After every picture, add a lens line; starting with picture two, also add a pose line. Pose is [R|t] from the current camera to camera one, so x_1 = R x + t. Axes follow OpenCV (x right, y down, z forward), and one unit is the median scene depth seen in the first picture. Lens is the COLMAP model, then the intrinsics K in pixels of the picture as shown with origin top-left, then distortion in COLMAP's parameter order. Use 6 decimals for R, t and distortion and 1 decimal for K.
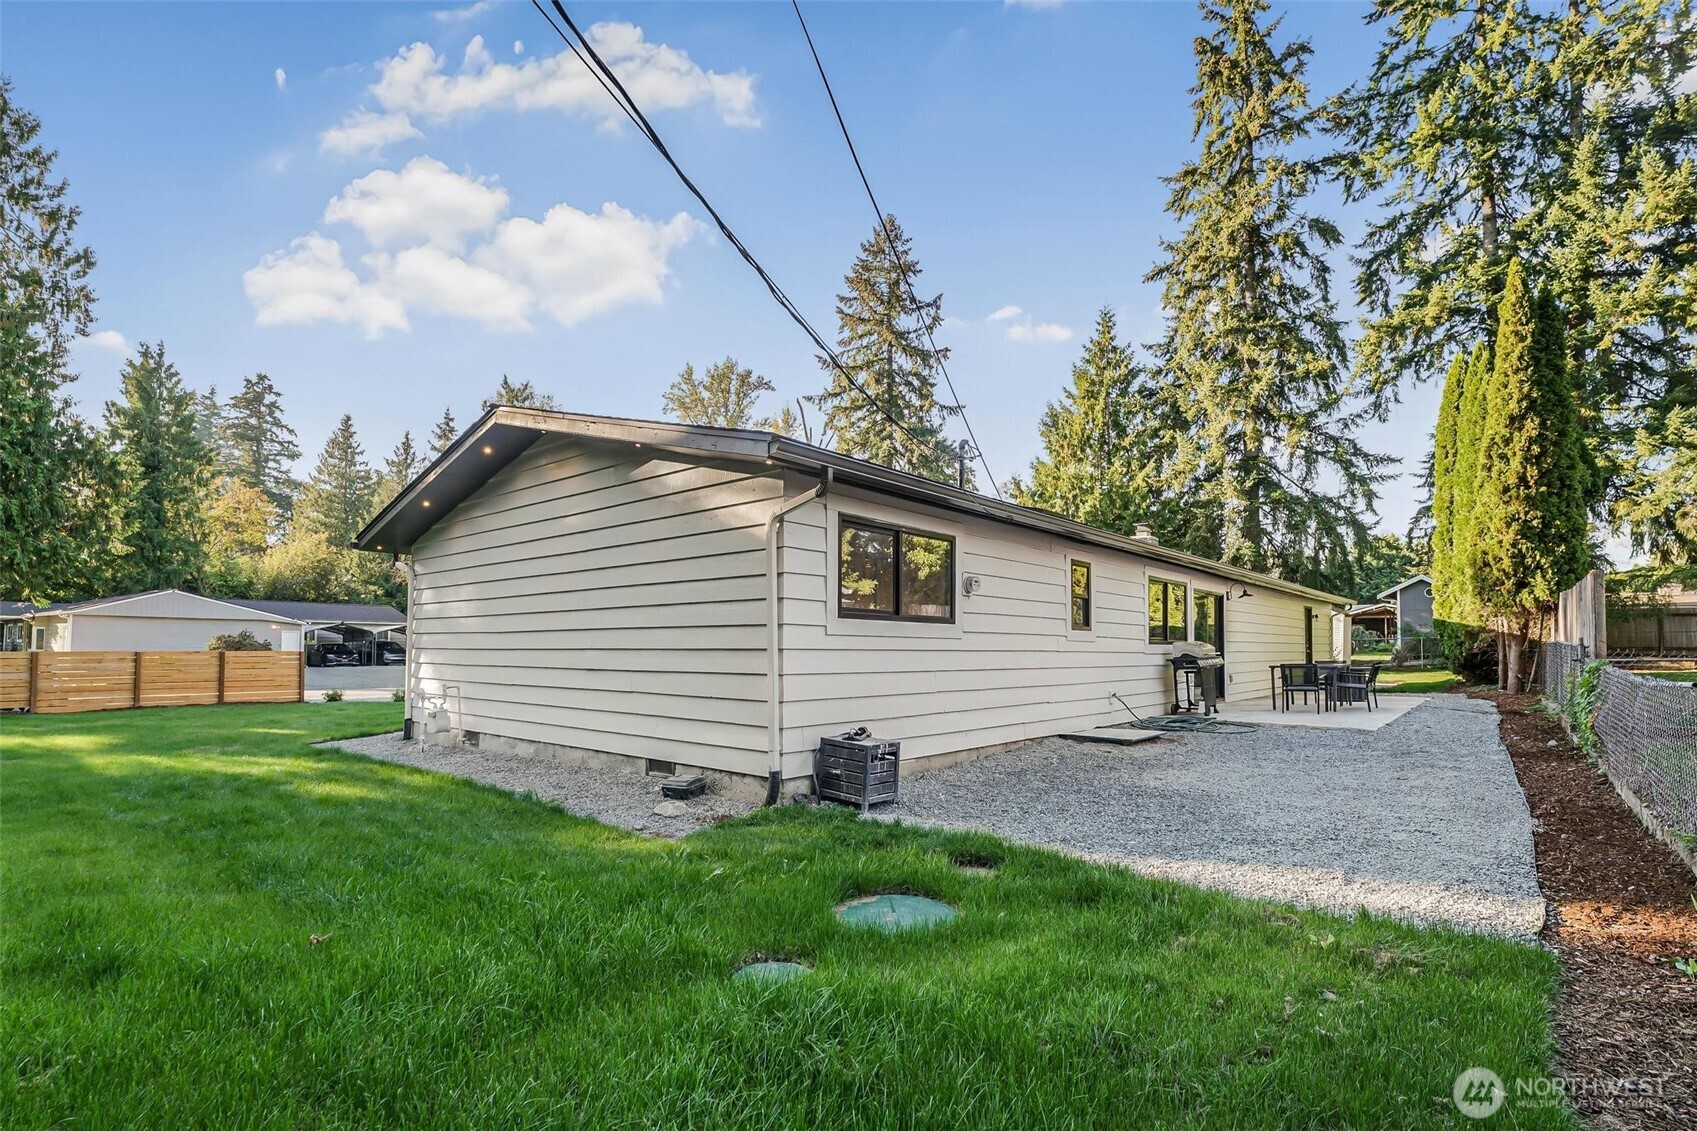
lens RADIAL K [[776.0, 0, 858.9], [0, 776.0, 638.1], [0, 0, 1]] dist [-0.005285, -0.000538]
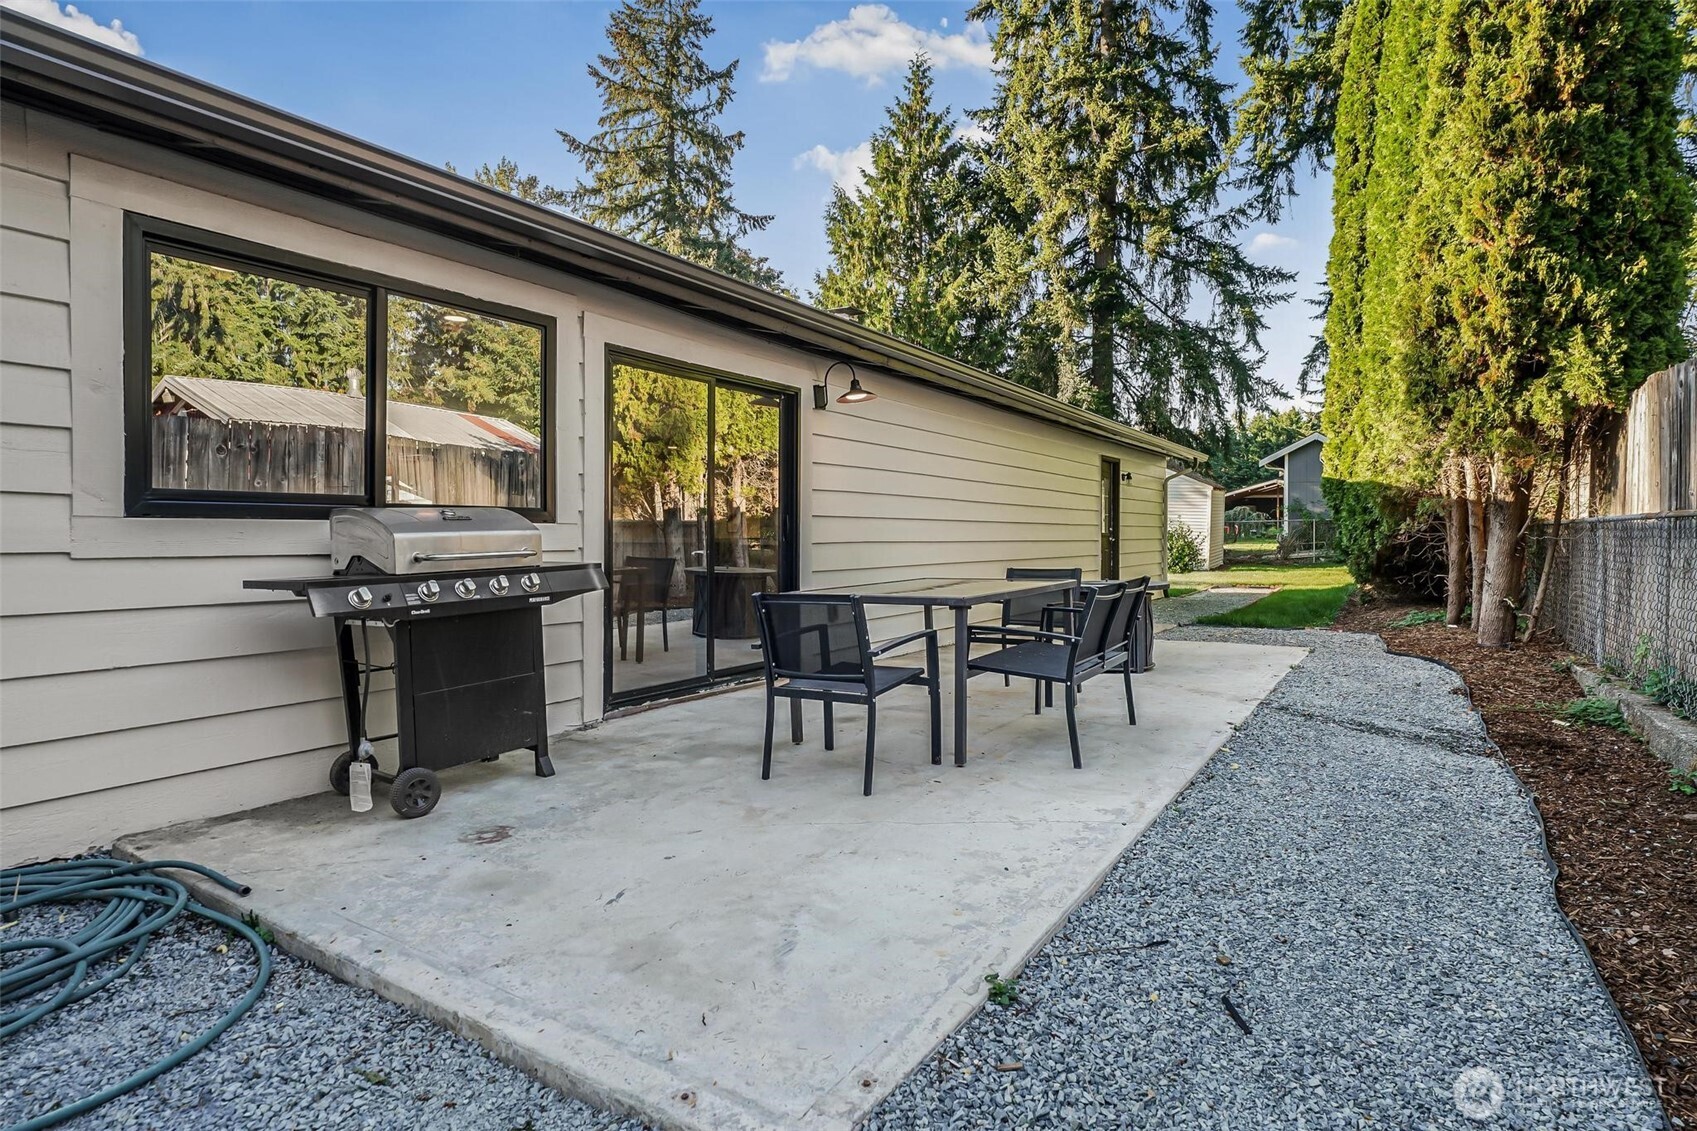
lens RADIAL K [[863.1, 0, 853.8], [0, 863.1, 557.4], [0, 0, 1]] dist [0.005833, -0.000280]
pose [[0.991241, -0.003406, 0.132025, 0.177391], [-0.001855, 0.999210, 0.039710, 0.003069], [-0.132056, -0.039607, 0.990451, 0.233120]]
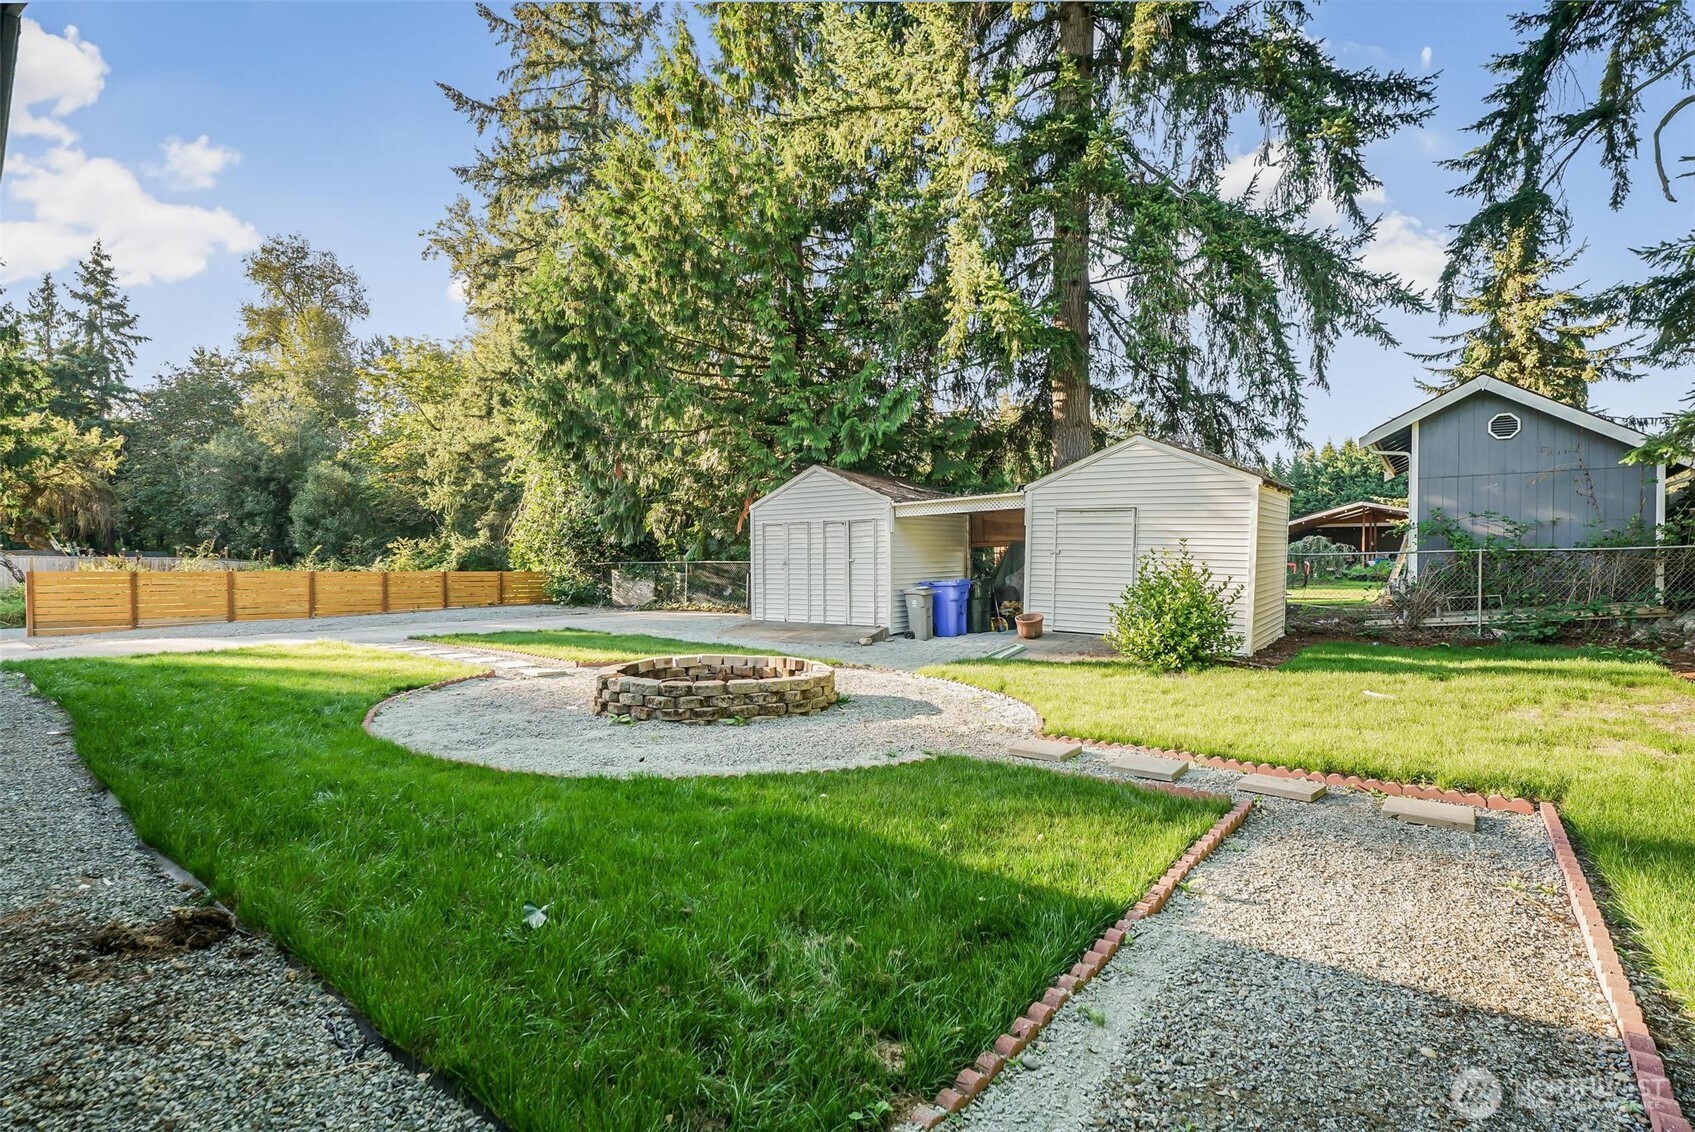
lens RADIAL K [[775.1, 0, 856.7], [0, 775.1, 596.5], [0, 0, 1]] dist [-0.005285, -0.000538]
pose [[0.999648, -0.000347, 0.026518, 0.399561], [-0.000911, 0.998875, 0.047411, 0.004113], [-0.026504, -0.047418, 0.998523, 0.603844]]
